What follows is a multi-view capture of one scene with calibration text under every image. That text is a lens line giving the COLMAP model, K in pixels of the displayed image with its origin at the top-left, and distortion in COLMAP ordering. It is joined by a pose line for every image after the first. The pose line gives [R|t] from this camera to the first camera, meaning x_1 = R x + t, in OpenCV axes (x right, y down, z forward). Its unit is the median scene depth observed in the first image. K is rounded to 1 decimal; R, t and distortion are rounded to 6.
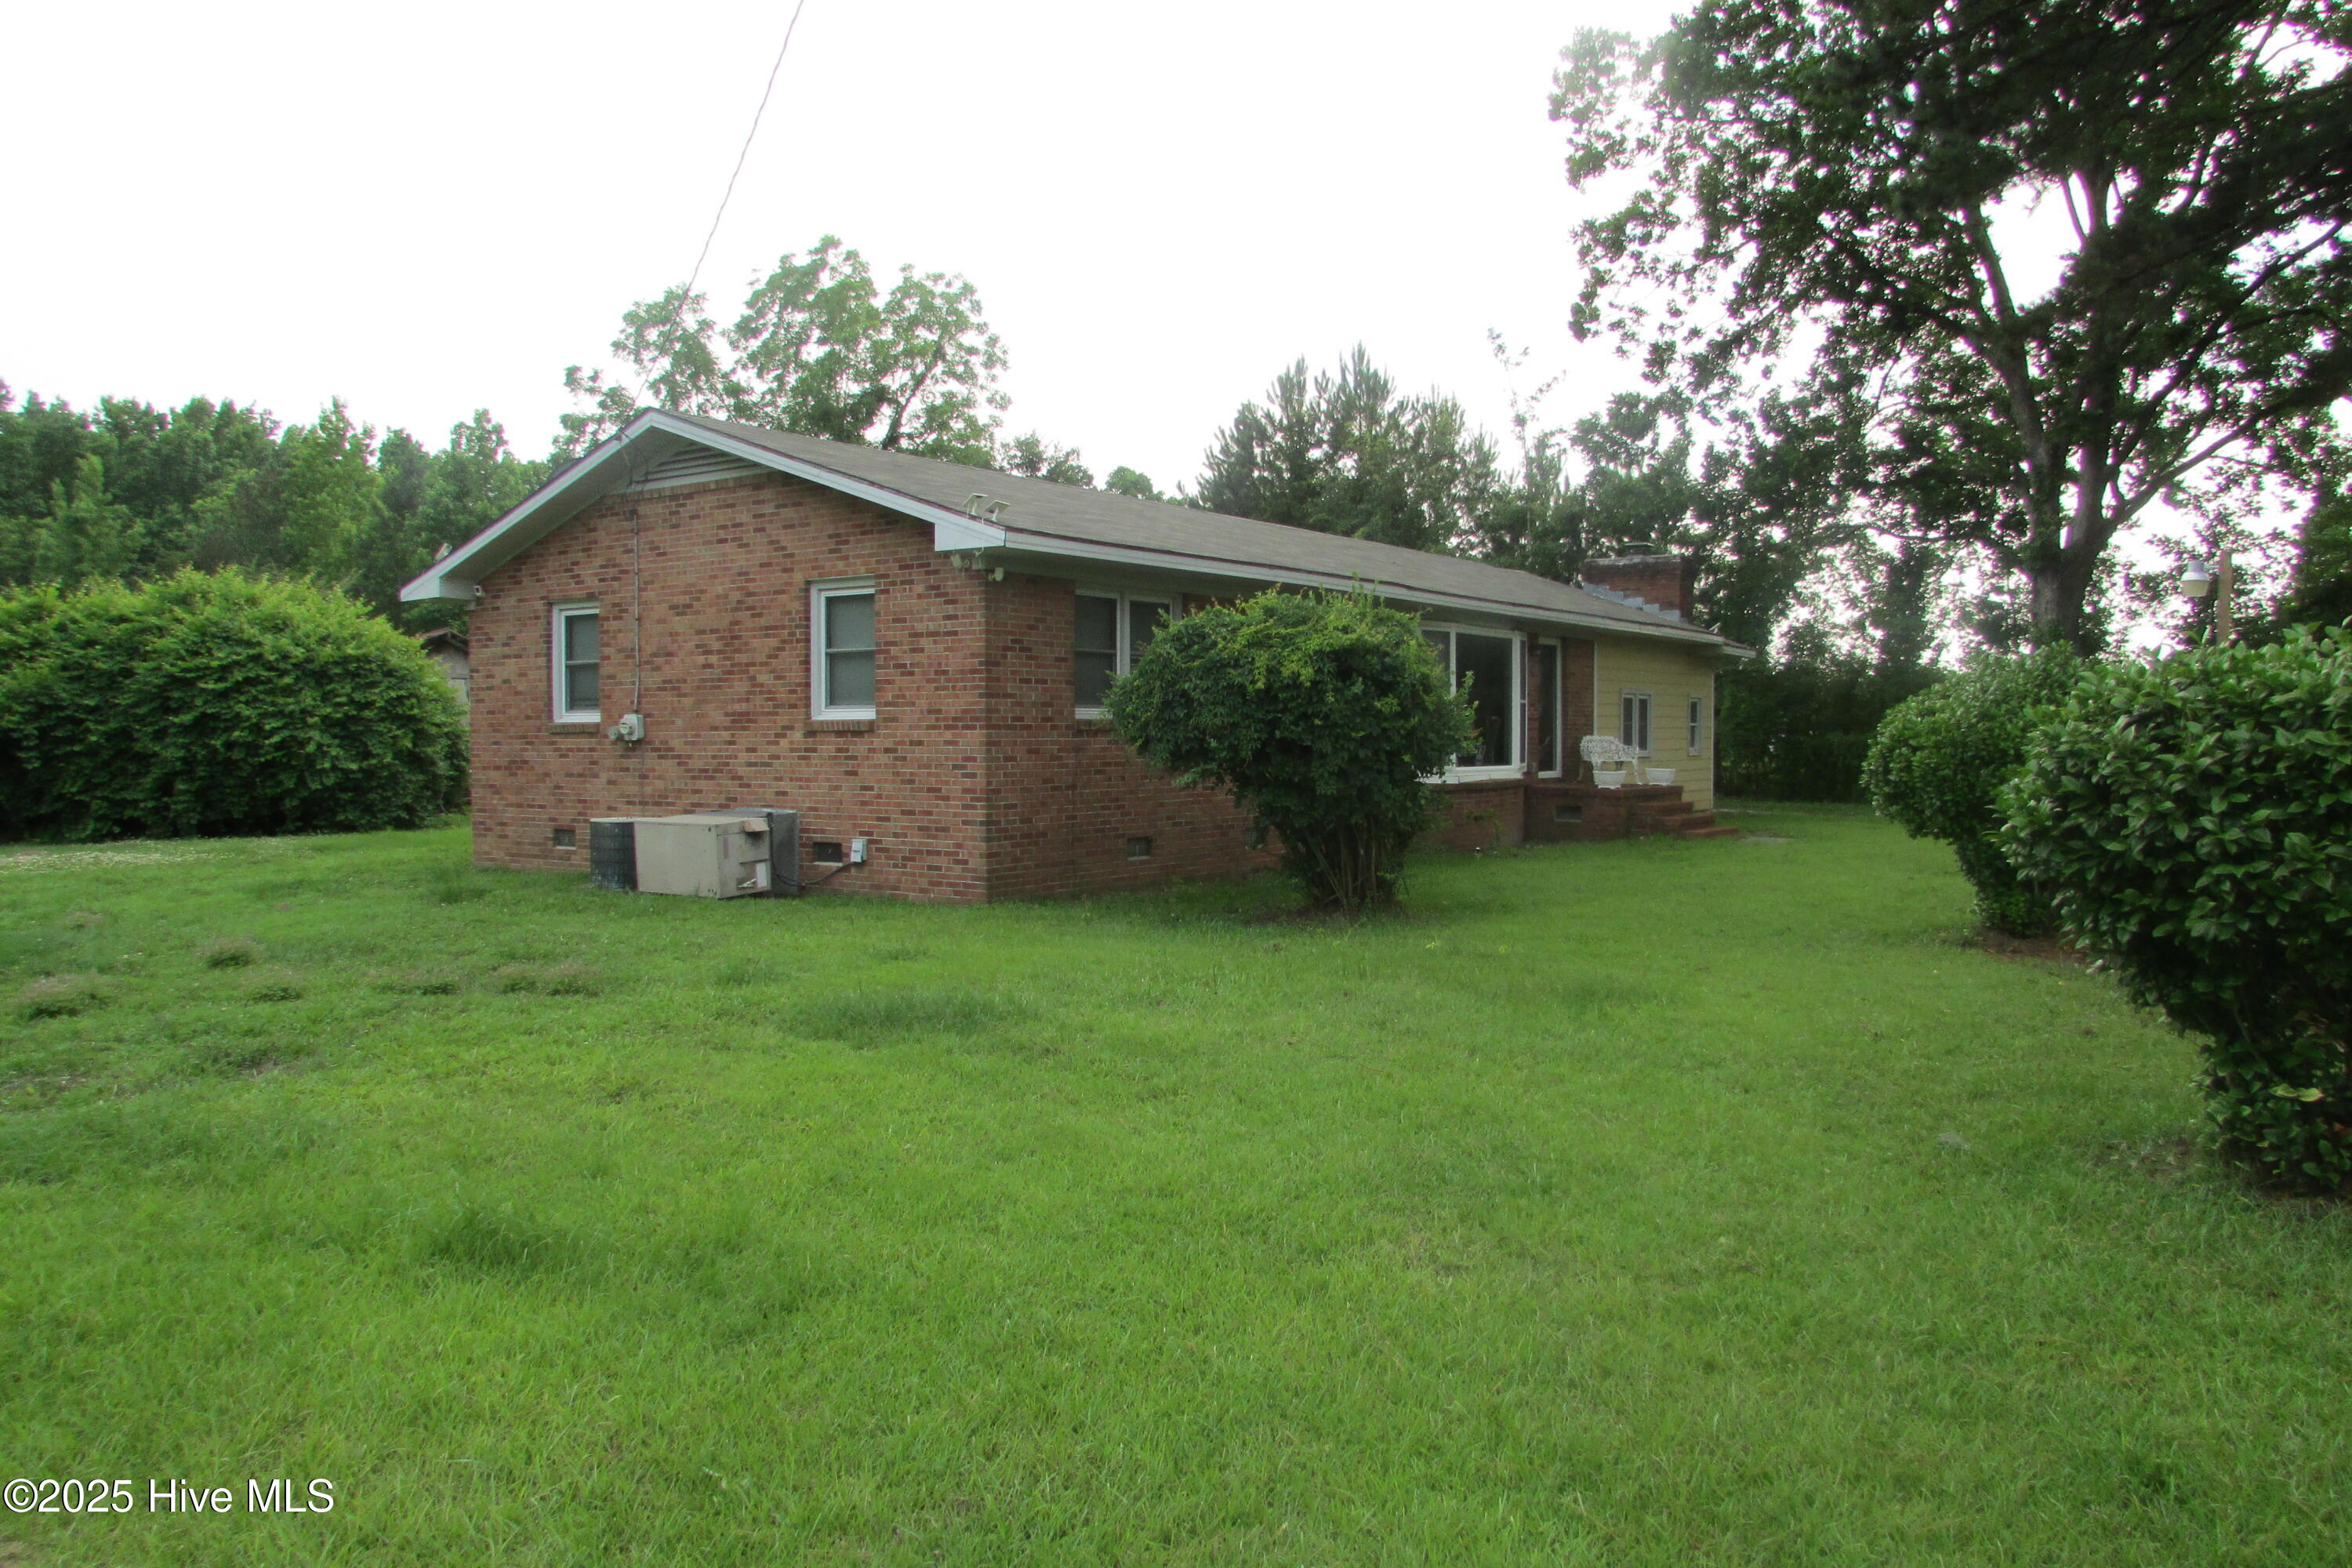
lens RADIAL K [[1733.4, 0, 1161.8], [0, 1733.4, 784.5], [0, 0, 1]] dist [-0.018694, 0.007621]
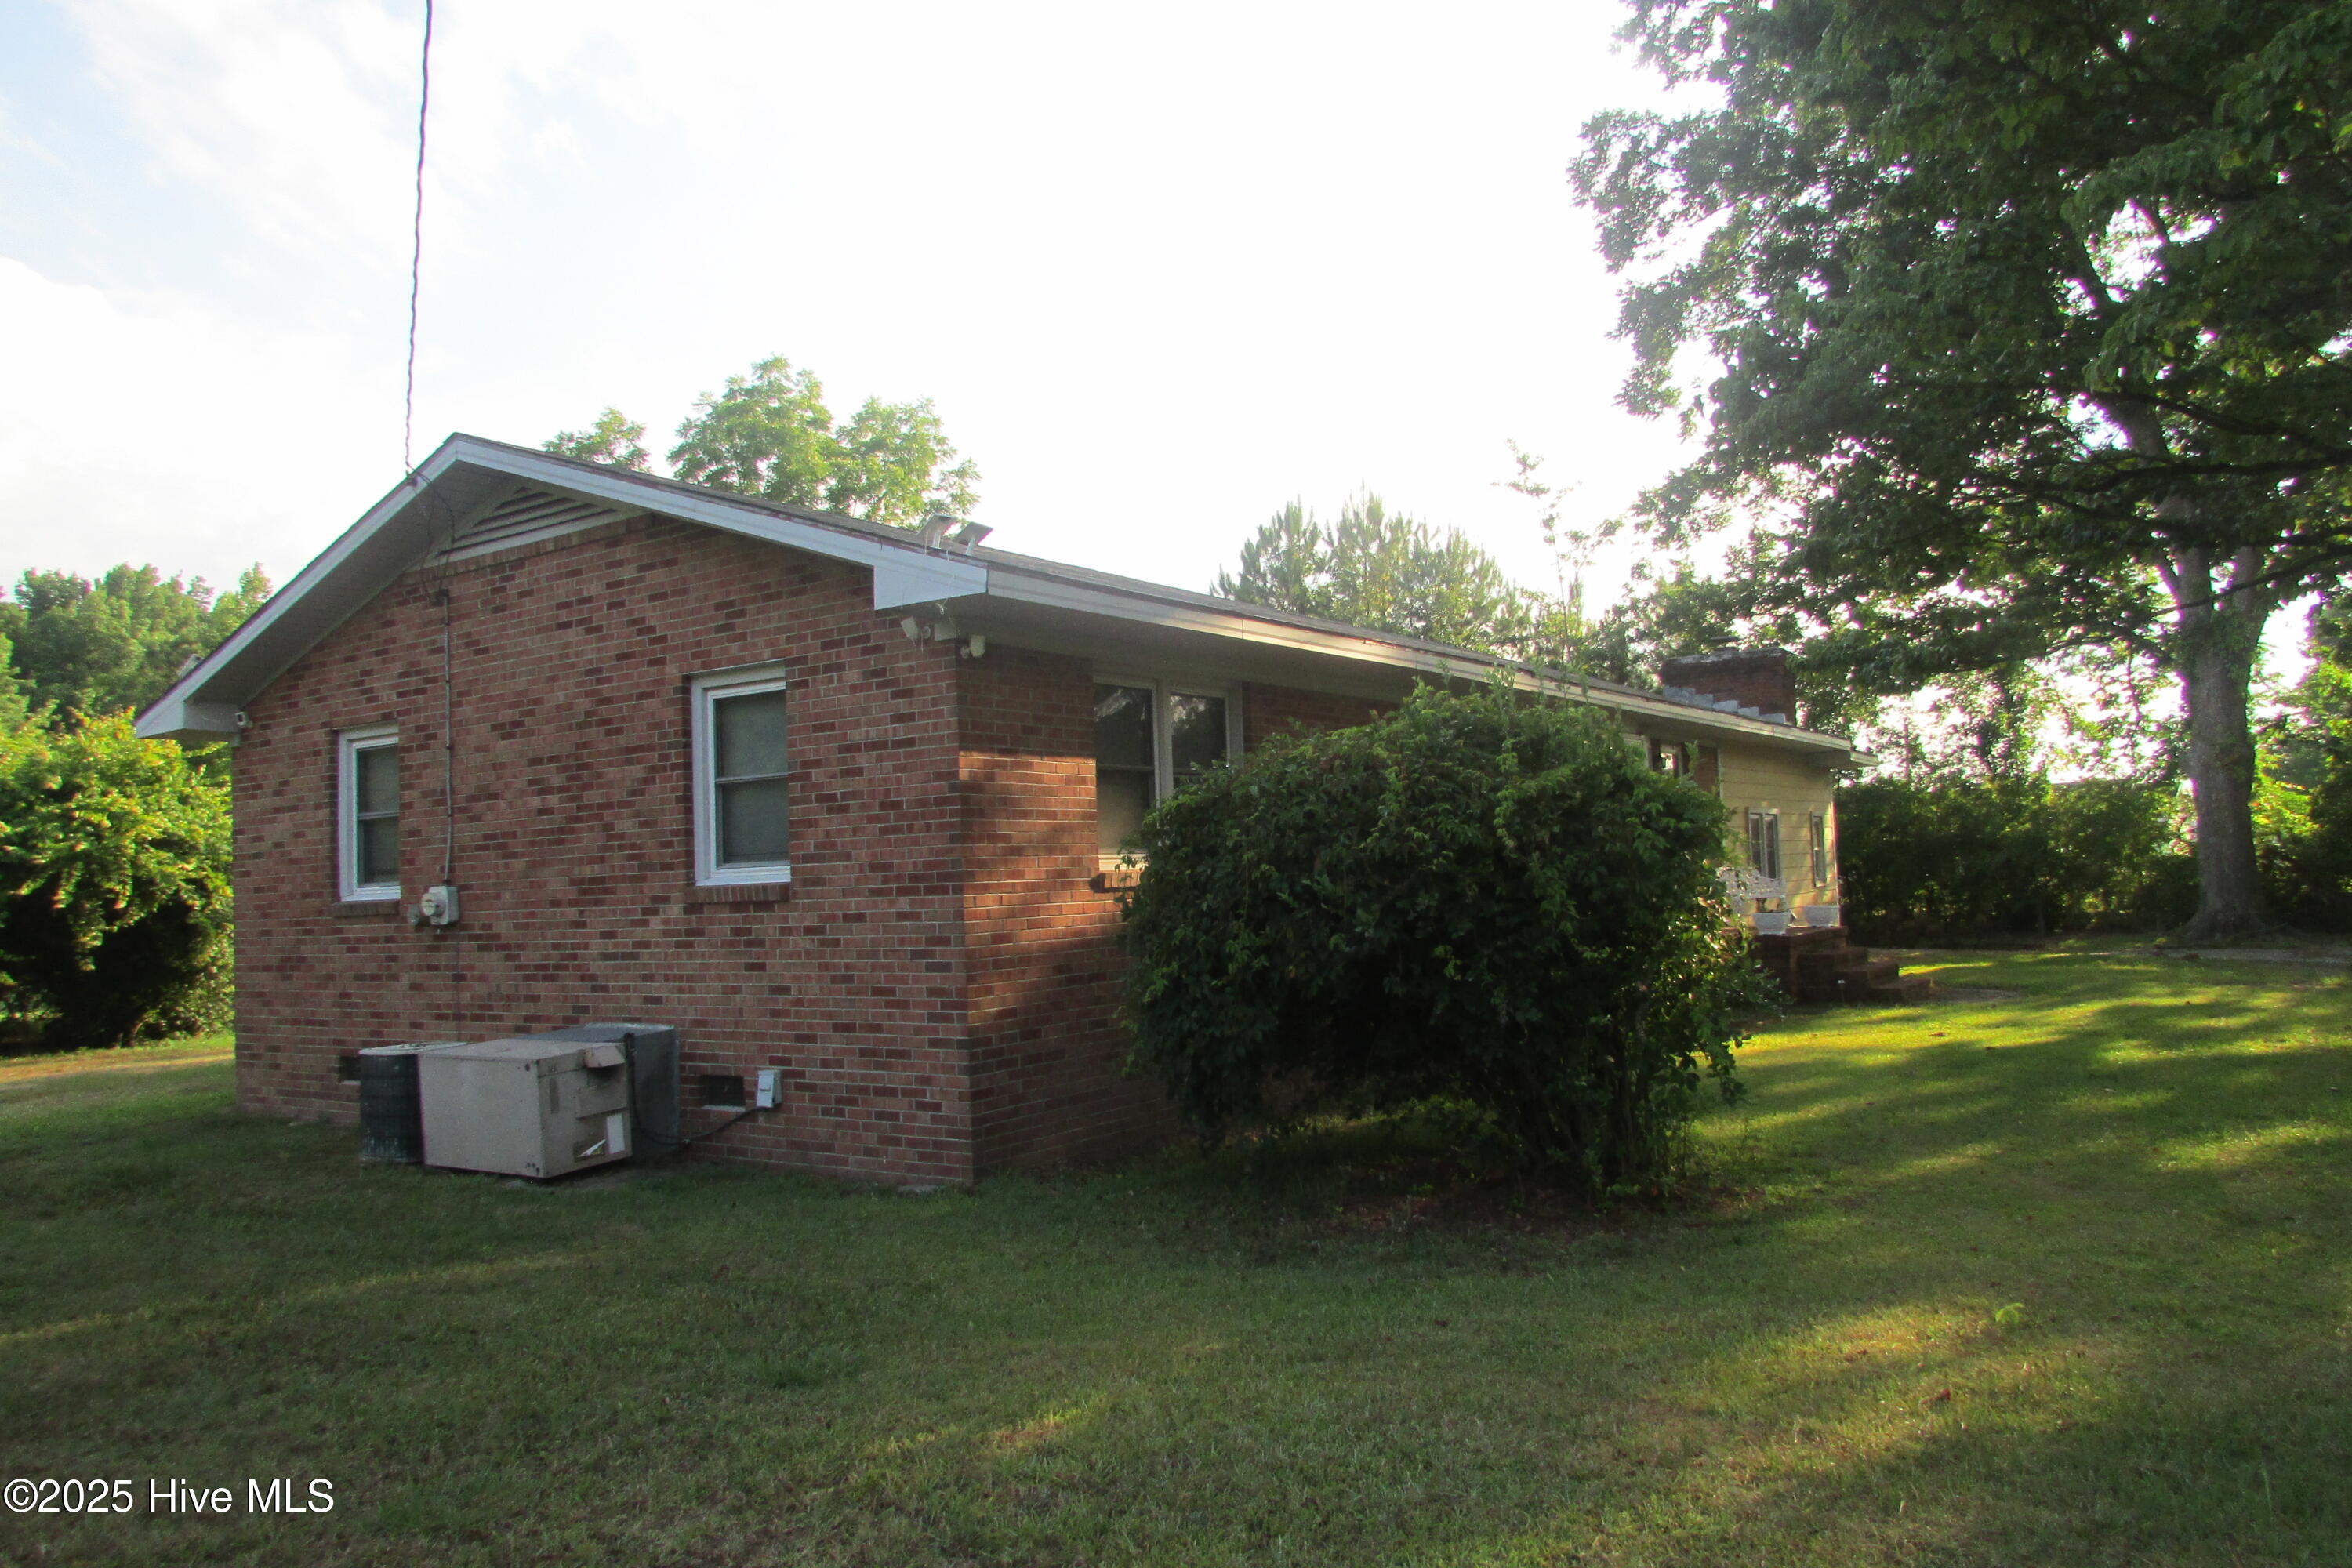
lens RADIAL K [[1733.4, 0, 1190.3], [0, 1733.4, 794.3], [0, 0, 1]] dist [-0.018694, 0.007621]
pose [[0.998901, -0.034476, 0.031743, -0.034986], [0.036852, 0.996304, -0.077595, -0.014299], [-0.028950, 0.078679, 0.996480, 0.339381]]
